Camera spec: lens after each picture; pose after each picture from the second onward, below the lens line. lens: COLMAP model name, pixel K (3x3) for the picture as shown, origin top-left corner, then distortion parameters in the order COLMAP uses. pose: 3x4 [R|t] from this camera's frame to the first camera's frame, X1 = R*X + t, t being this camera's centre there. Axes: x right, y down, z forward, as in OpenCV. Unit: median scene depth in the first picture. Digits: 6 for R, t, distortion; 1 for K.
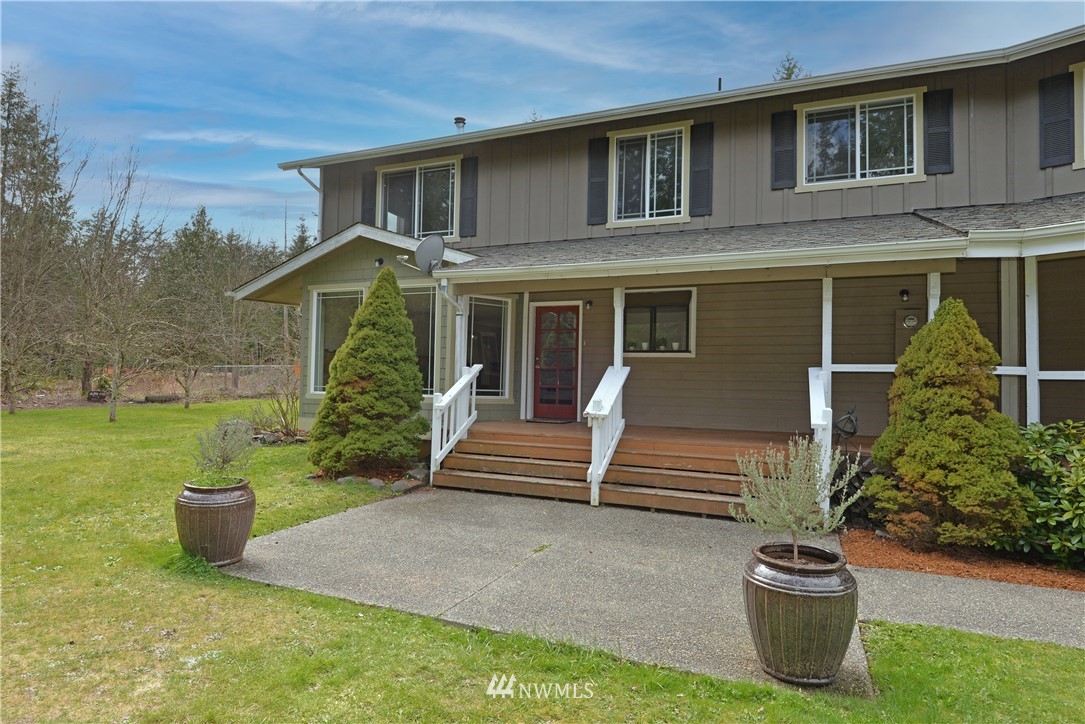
lens RADIAL K [[605.2, 0, 542.5], [0, 605.2, 362.0], [0, 0, 1]] dist [-0.000636, -0.001711]
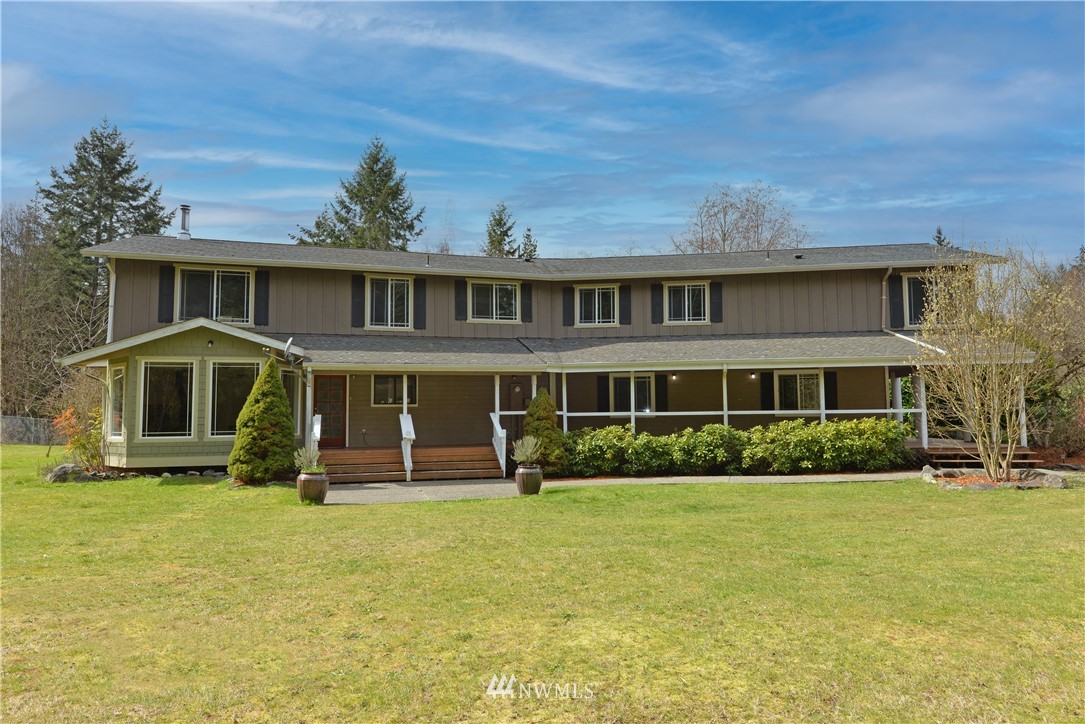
lens RADIAL K [[652.2, 0, 542.5], [0, 652.2, 362.0], [0, 0, 1]] dist [0.003235, 0.000659]
pose [[0.763678, 0.022572, 0.645203, -0.820516], [0.006182, 0.999087, -0.042270, -0.063846], [-0.645568, 0.036269, 0.762841, -0.835315]]
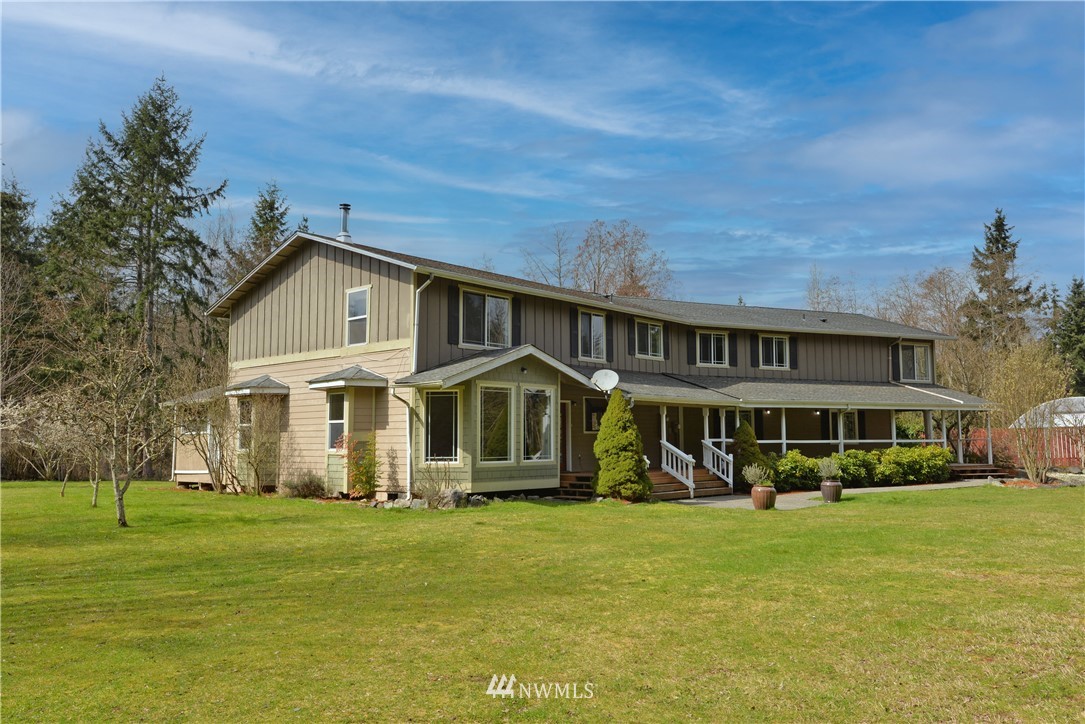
lens RADIAL K [[787.1, 0, 542.5], [0, 787.1, 362.0], [0, 0, 1]] dist [0.033362, -0.000334]
pose [[0.327411, 0.071105, 0.942203, -2.526995], [-0.017920, 0.997452, -0.069048, -0.066568], [-0.944712, 0.005723, 0.327851, 0.410453]]
